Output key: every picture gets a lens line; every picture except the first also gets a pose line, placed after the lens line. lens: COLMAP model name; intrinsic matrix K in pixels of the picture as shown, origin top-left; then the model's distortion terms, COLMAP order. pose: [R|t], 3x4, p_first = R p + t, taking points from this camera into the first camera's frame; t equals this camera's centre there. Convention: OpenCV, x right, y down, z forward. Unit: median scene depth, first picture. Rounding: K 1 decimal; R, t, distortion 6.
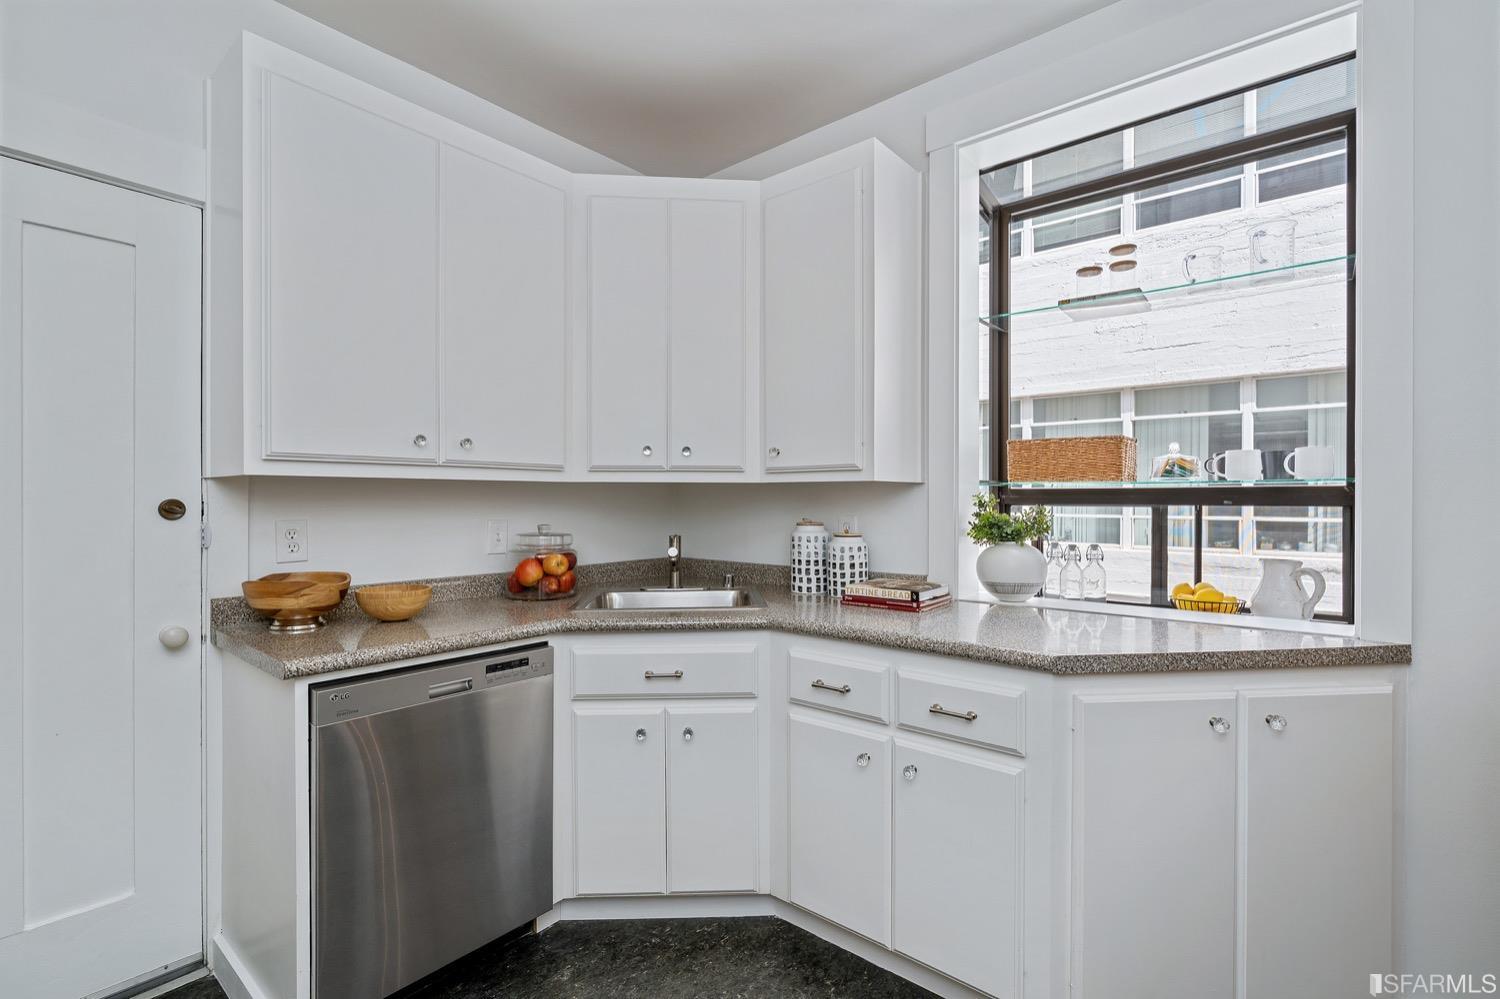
lens RADIAL K [[683.7, 0, 806.2], [0, 683.7, 507.8], [0, 0, 1]] dist [-0.010767, 0.001415]
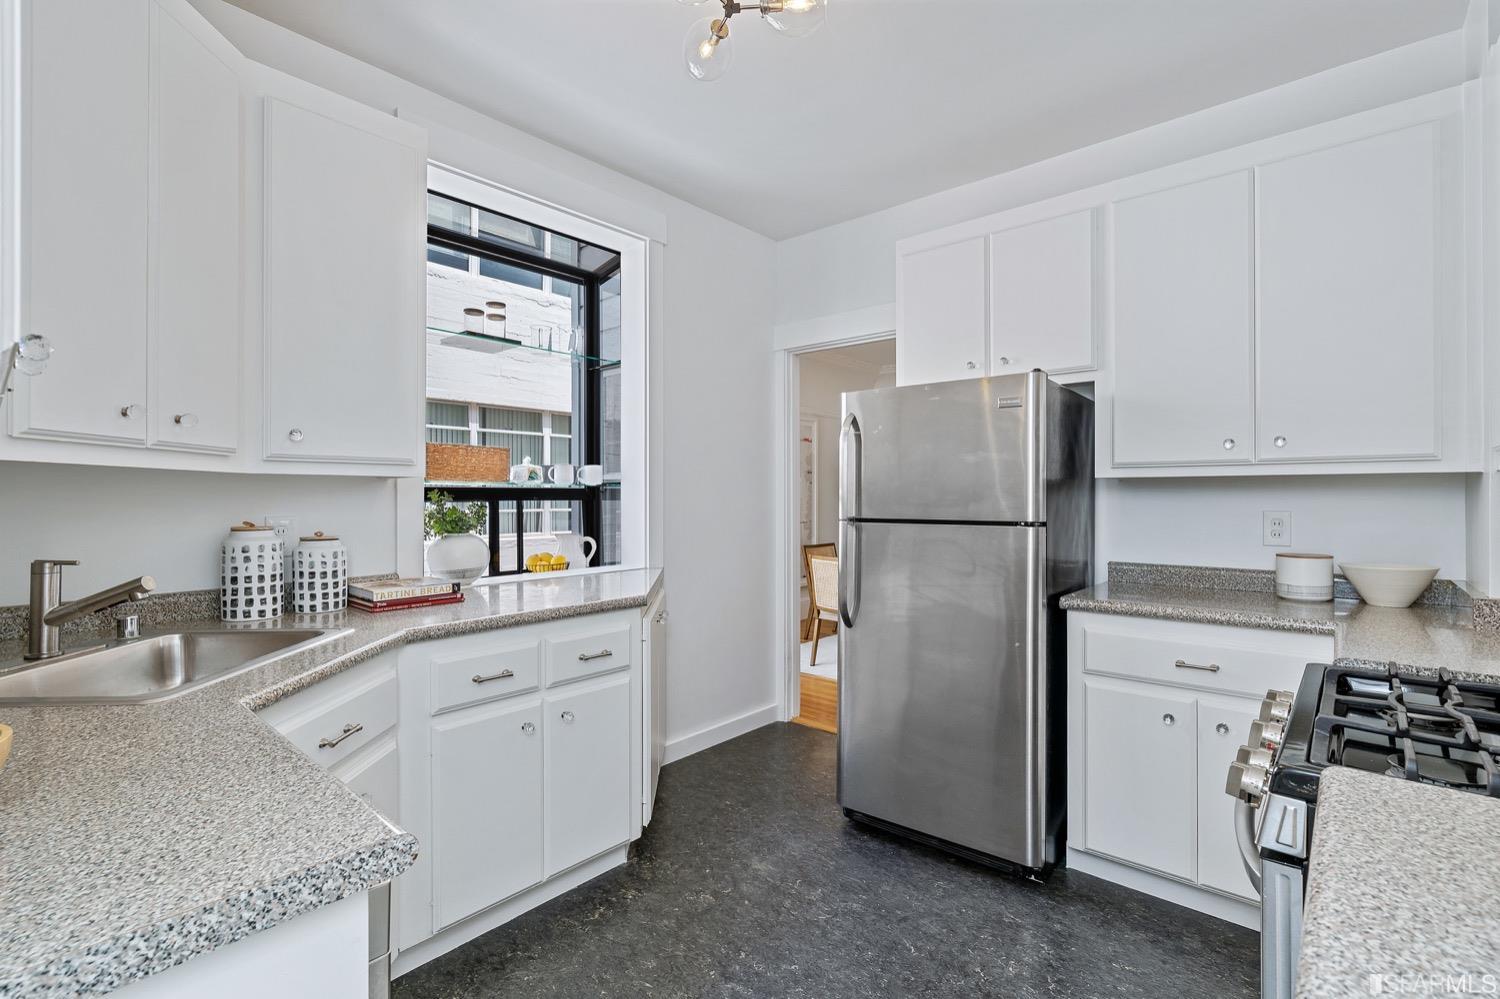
lens RADIAL K [[683.7, 0, 750.8], [0, 683.7, 495.3], [0, 0, 1]] dist [-0.010767, 0.001415]
pose [[0.042173, 0.001745, 0.999109, -0.787680], [0.007039, 0.999973, -0.002044, -0.009076], [-0.999086, 0.007119, 0.042160, 0.447680]]
